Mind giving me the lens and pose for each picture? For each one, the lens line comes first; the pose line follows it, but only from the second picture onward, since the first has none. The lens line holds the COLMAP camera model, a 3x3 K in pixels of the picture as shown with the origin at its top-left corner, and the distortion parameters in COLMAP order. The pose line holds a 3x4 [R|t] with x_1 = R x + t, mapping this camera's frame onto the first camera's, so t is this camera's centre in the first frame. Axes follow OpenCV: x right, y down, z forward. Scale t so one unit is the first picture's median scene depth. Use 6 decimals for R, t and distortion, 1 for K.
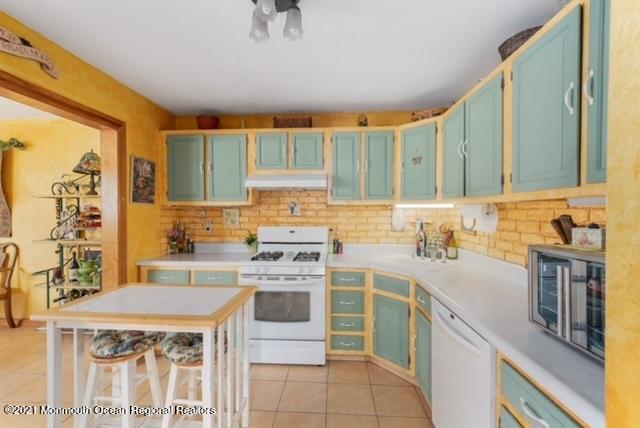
lens RADIAL K [[277.3, 0, 317.9], [0, 277.3, 215.2], [0, 0, 1]] dist [0.005423, 0.001246]
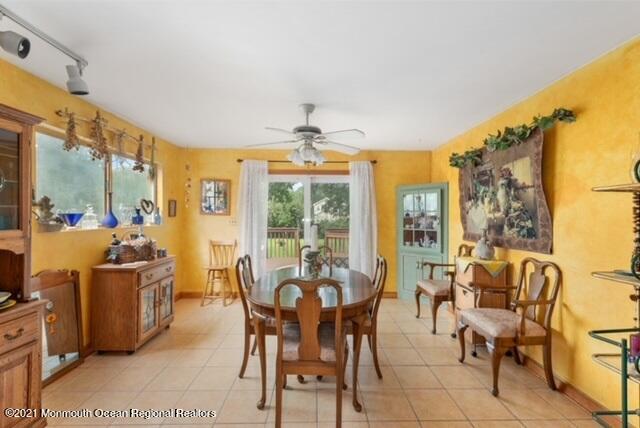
lens RADIAL K [[277.3, 0, 317.7], [0, 277.3, 215.7], [0, 0, 1]] dist [0.005423, 0.001246]
pose [[0.062749, 0.001723, -0.998028, -0.450249], [-0.016798, 0.999859, 0.000670, -0.008385], [0.997888, 0.016722, 0.062769, 0.381271]]
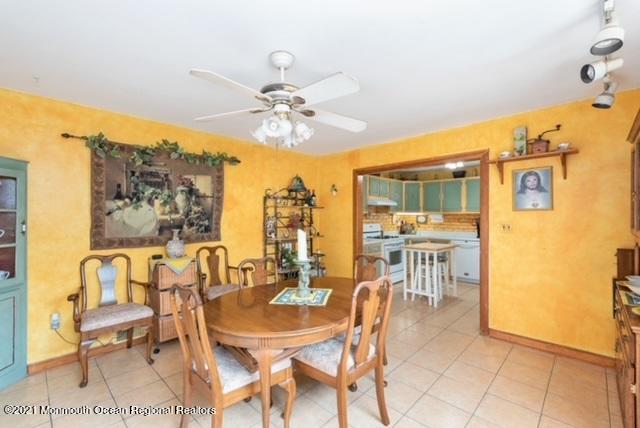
lens RADIAL K [[277.3, 0, 318.7], [0, 277.3, 214.2], [0, 0, 1]] dist [0.005423, 0.001246]
pose [[0.653339, 0.001531, 0.757064, -1.707957], [0.013322, 0.999820, -0.013519, -0.007481], [-0.756948, 0.018918, 0.653201, -0.031756]]
